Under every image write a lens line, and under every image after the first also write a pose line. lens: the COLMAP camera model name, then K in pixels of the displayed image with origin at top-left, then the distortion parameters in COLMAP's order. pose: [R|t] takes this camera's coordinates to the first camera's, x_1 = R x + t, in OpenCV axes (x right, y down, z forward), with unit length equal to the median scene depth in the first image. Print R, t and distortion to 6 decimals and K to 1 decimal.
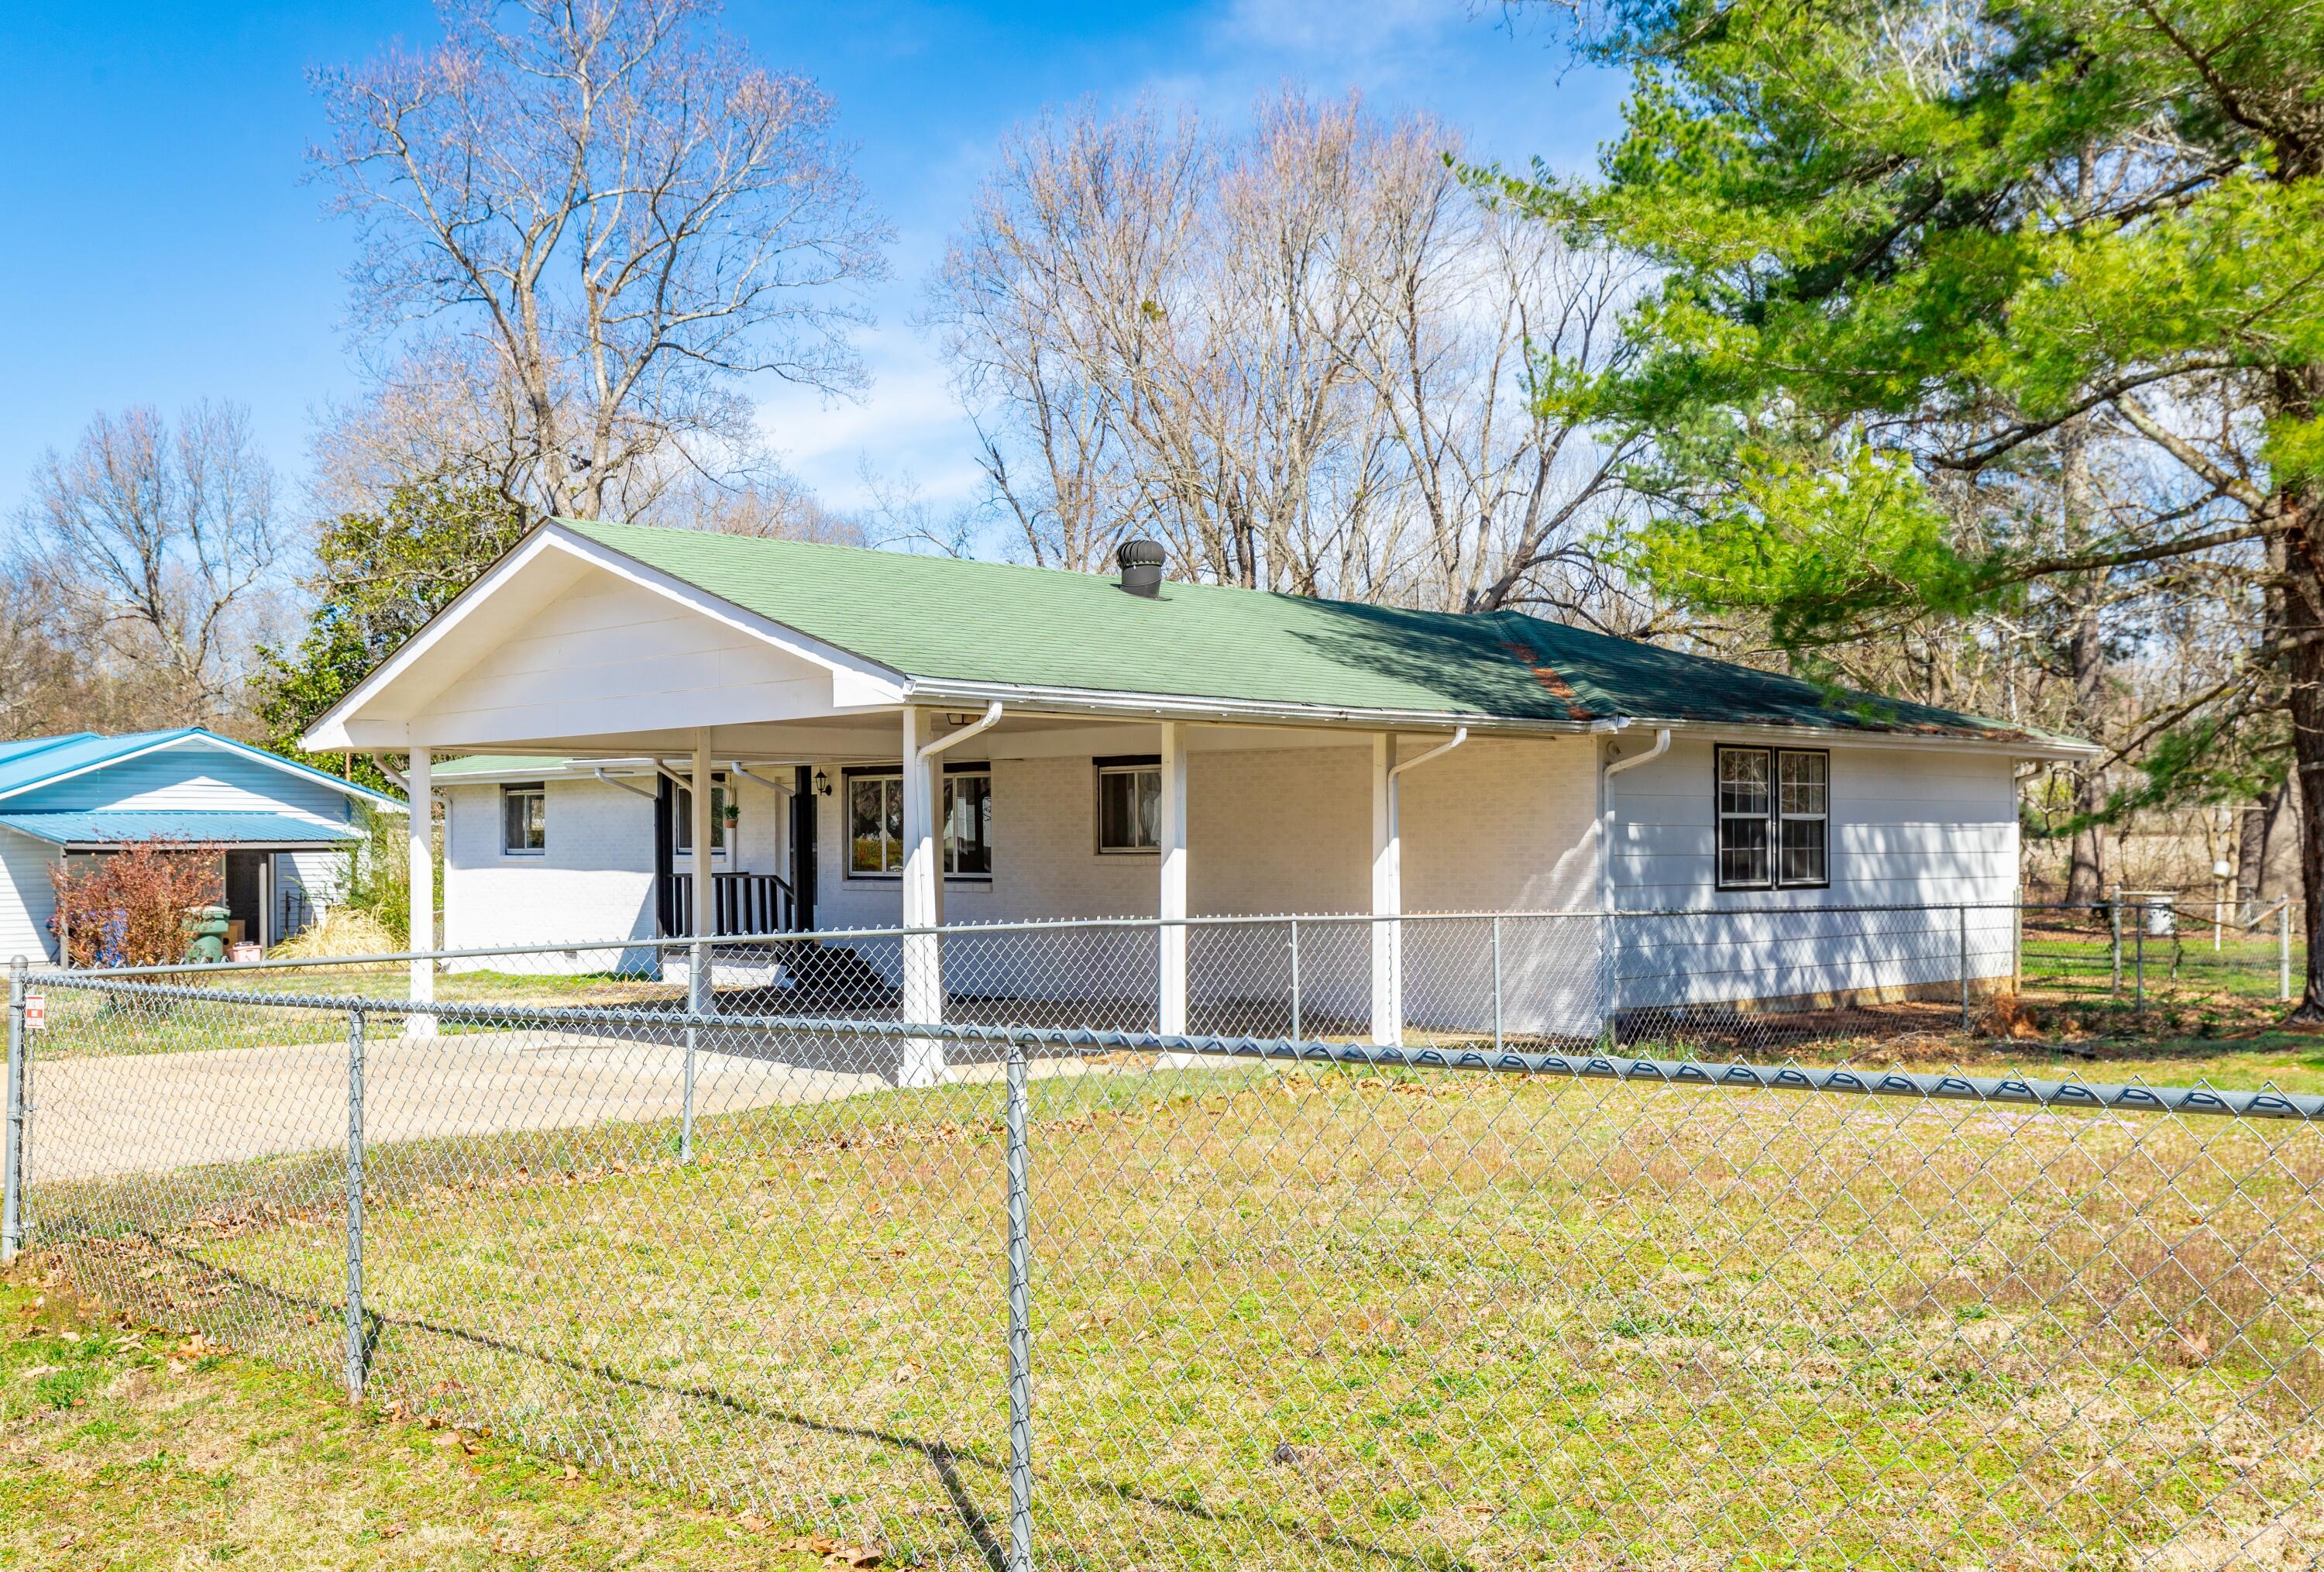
lens RADIAL K [[2329.6, 0, 1163.2], [0, 2329.6, 889.7], [0, 0, 1]] dist [0.004671, -0.018115]
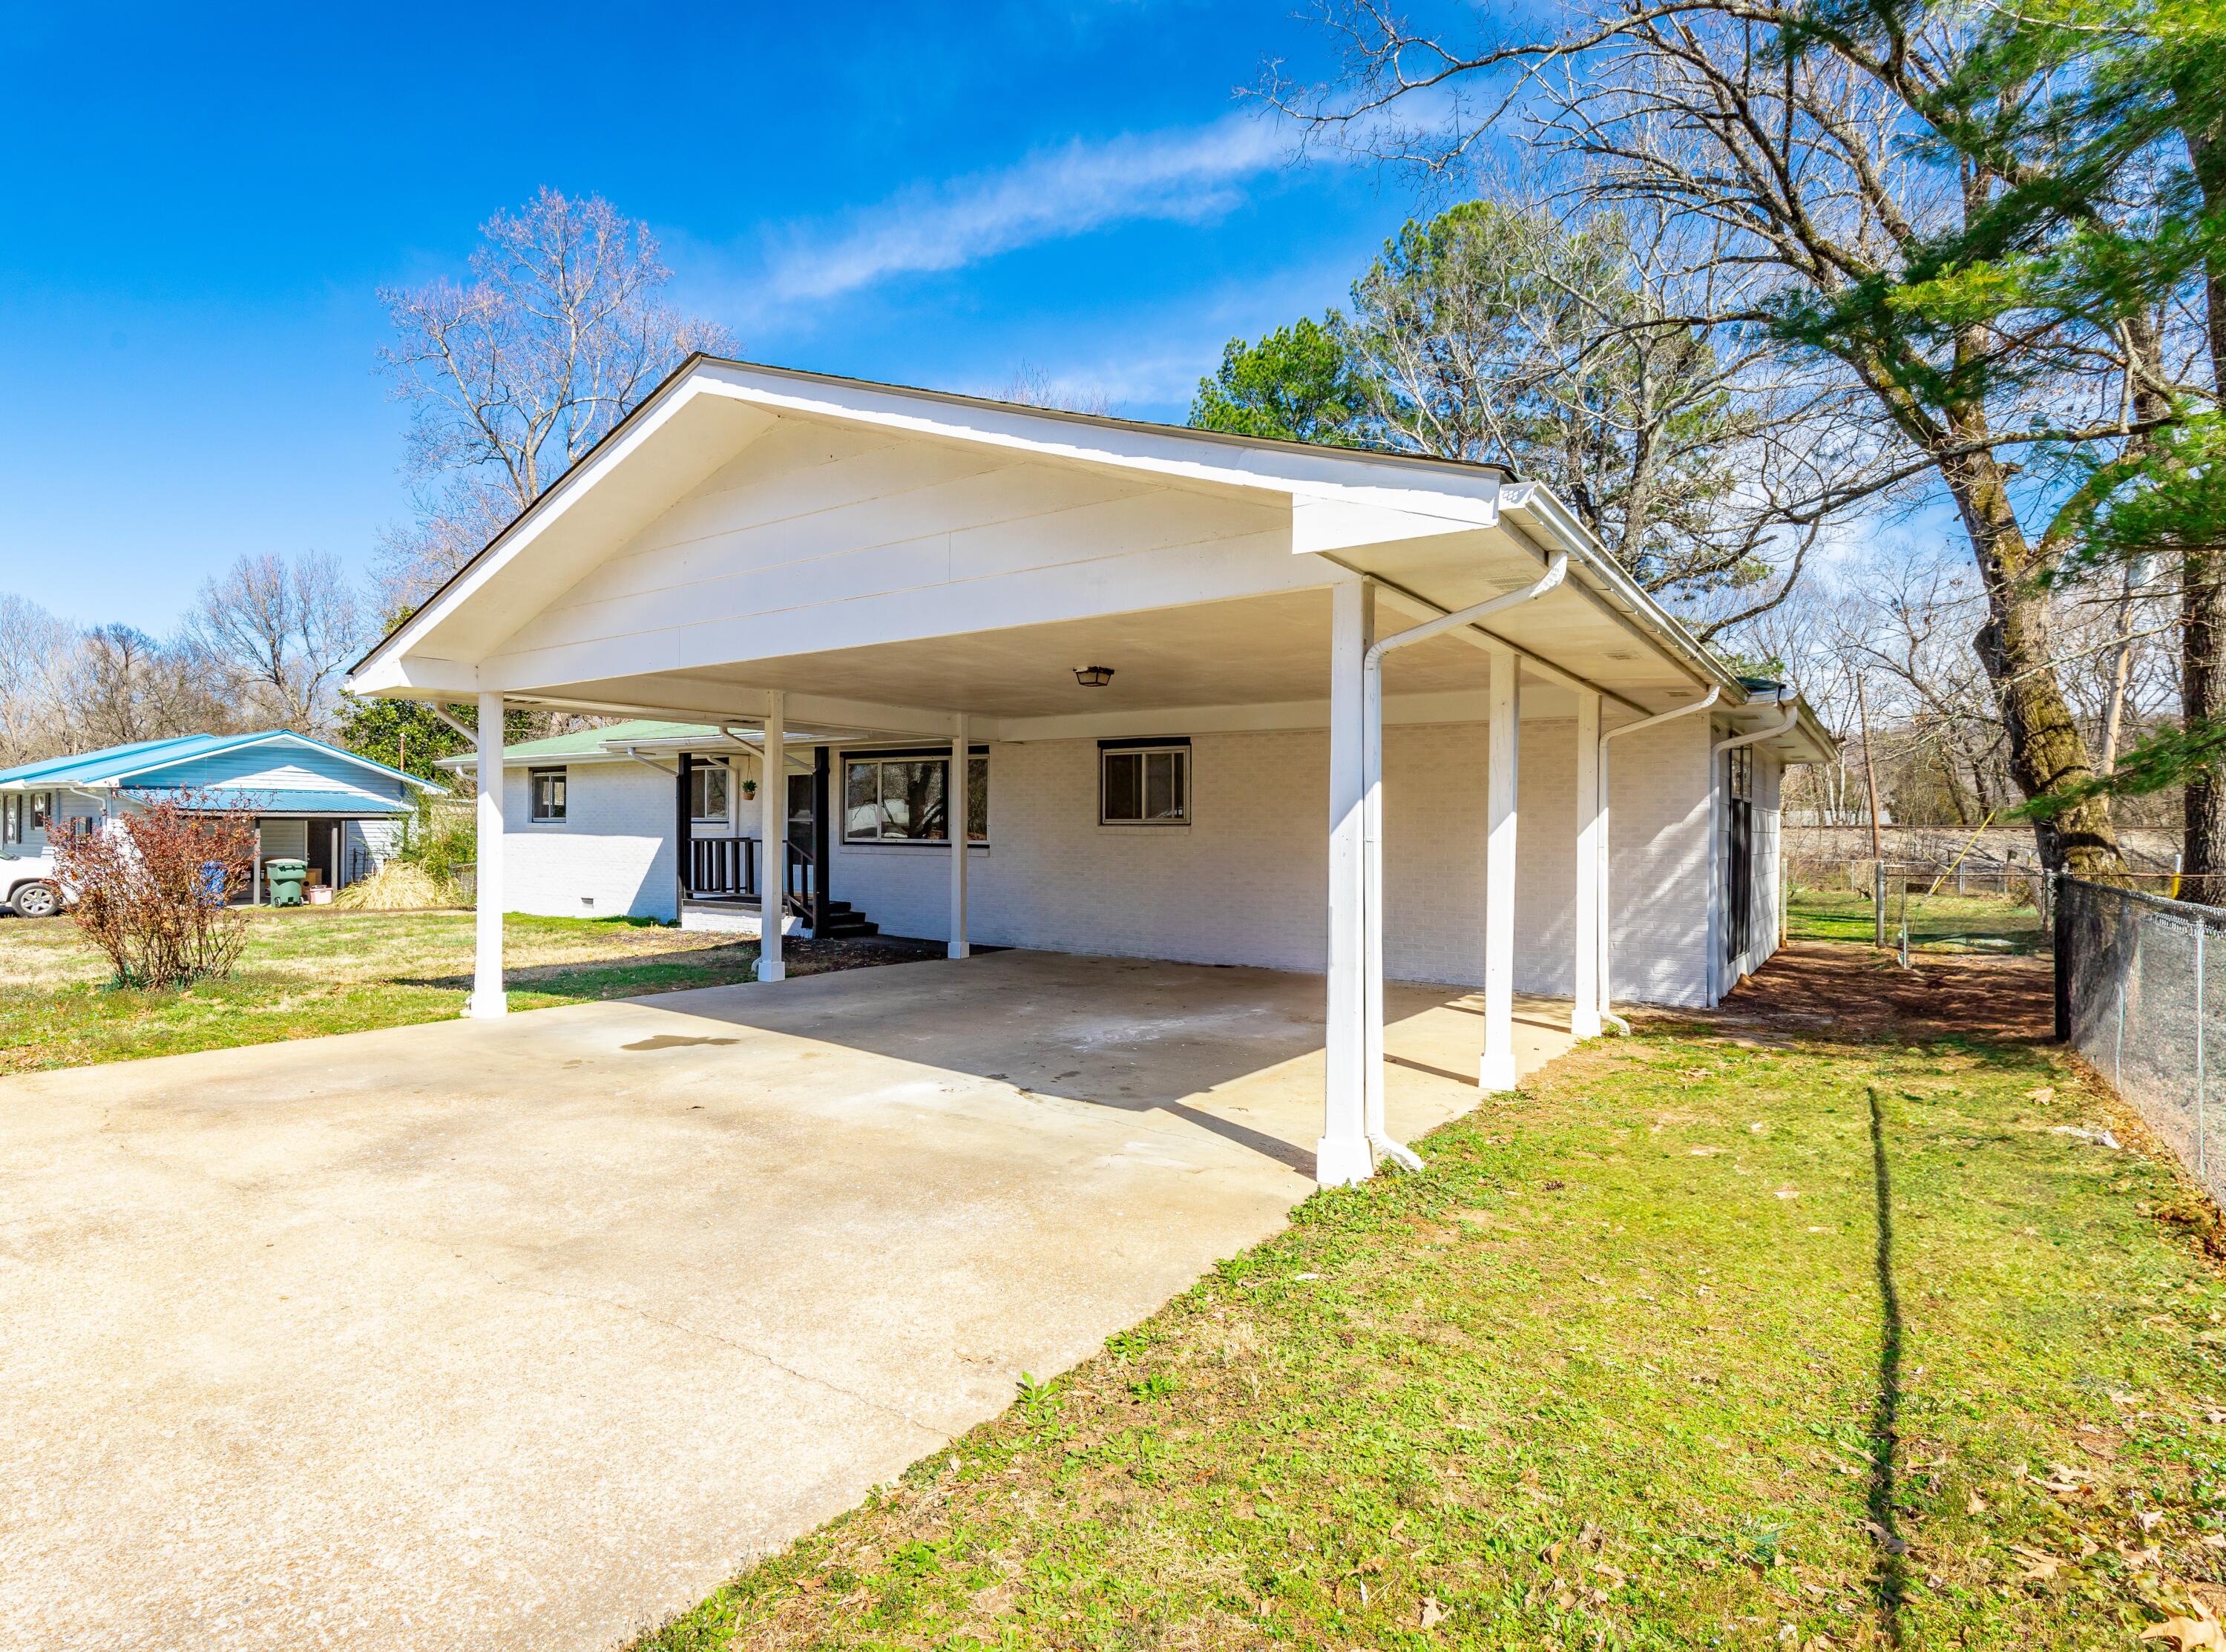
lens RADIAL K [[1157.4, 0, 1007.2], [0, 1157.4, 839.1], [0, 0, 1]] dist [0.004650, 0.000762]
pose [[0.989236, 0.011403, 0.145885, -0.092861], [-0.009874, 0.999889, -0.011201, -0.000968], [-0.145997, 0.009640, 0.989238, 0.262737]]
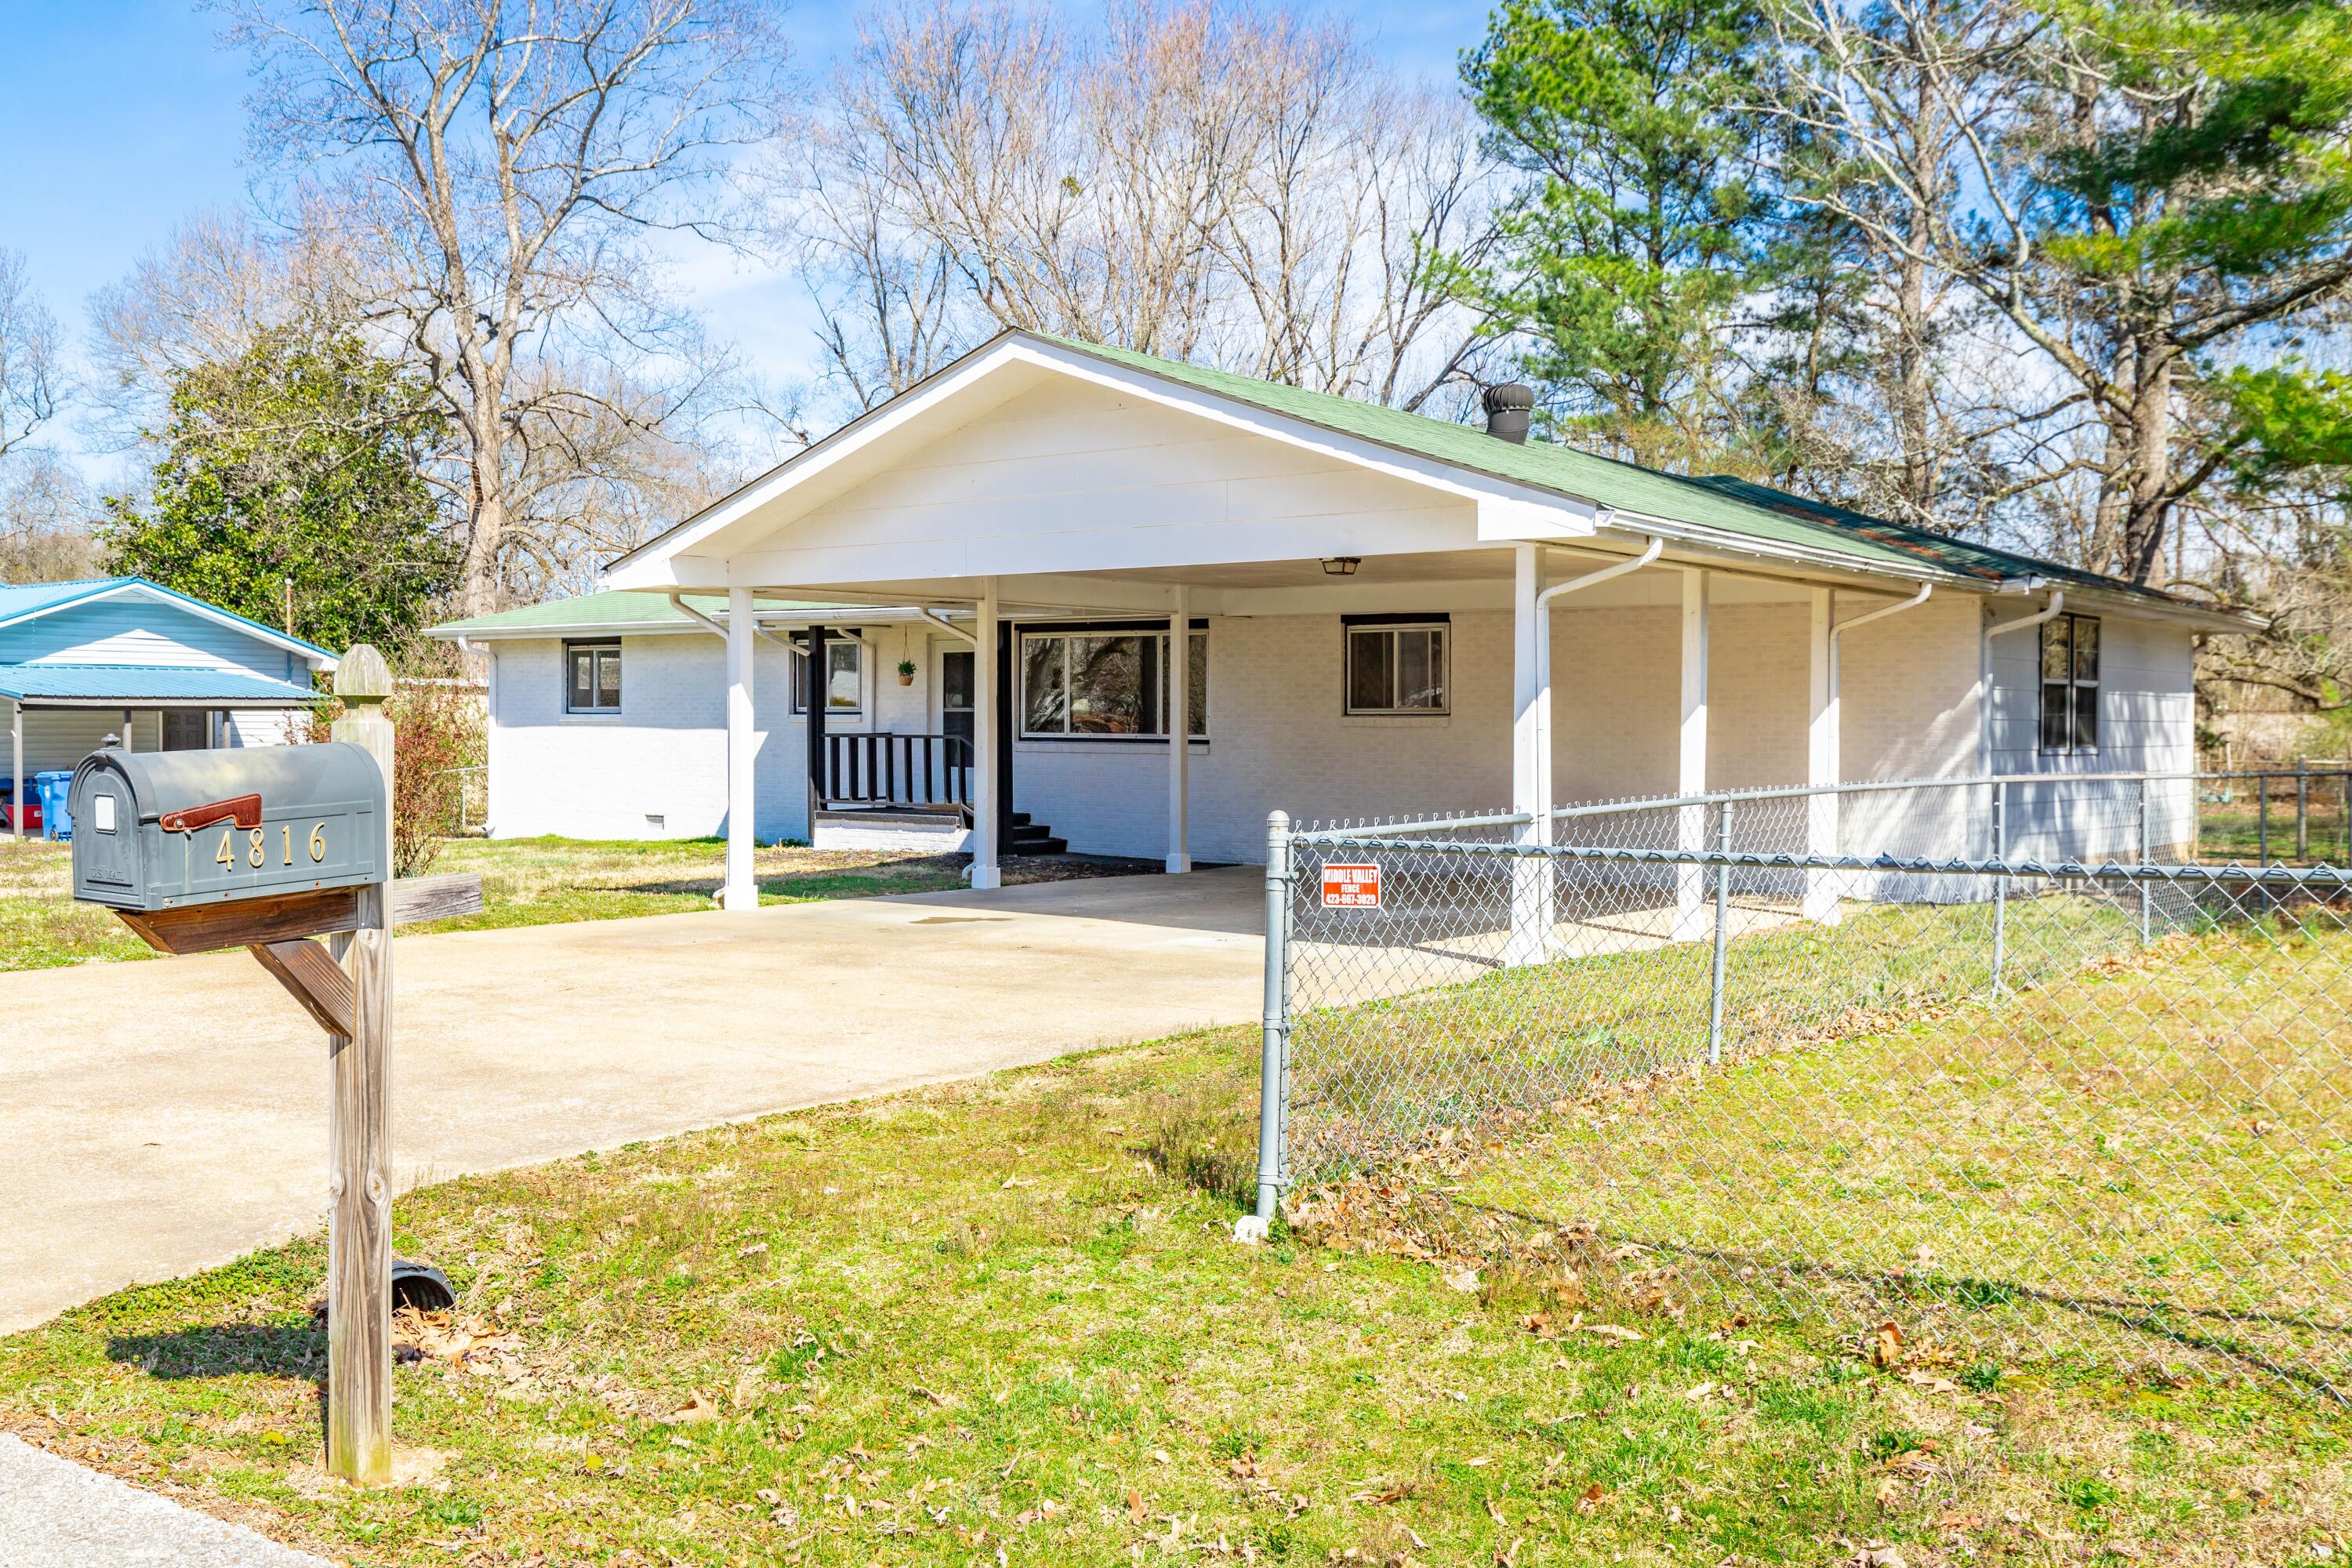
lens RADIAL K [[2181.1, 0, 1176.0], [0, 2181.1, 784.0], [0, 0, 1]] dist [-0.003206, 0.012654]
pose [[0.988117, 0.004259, 0.153642, -0.140047], [-0.005874, 0.999932, 0.010055, 0.002639], [-0.153589, -0.010838, 0.988075, 0.069346]]
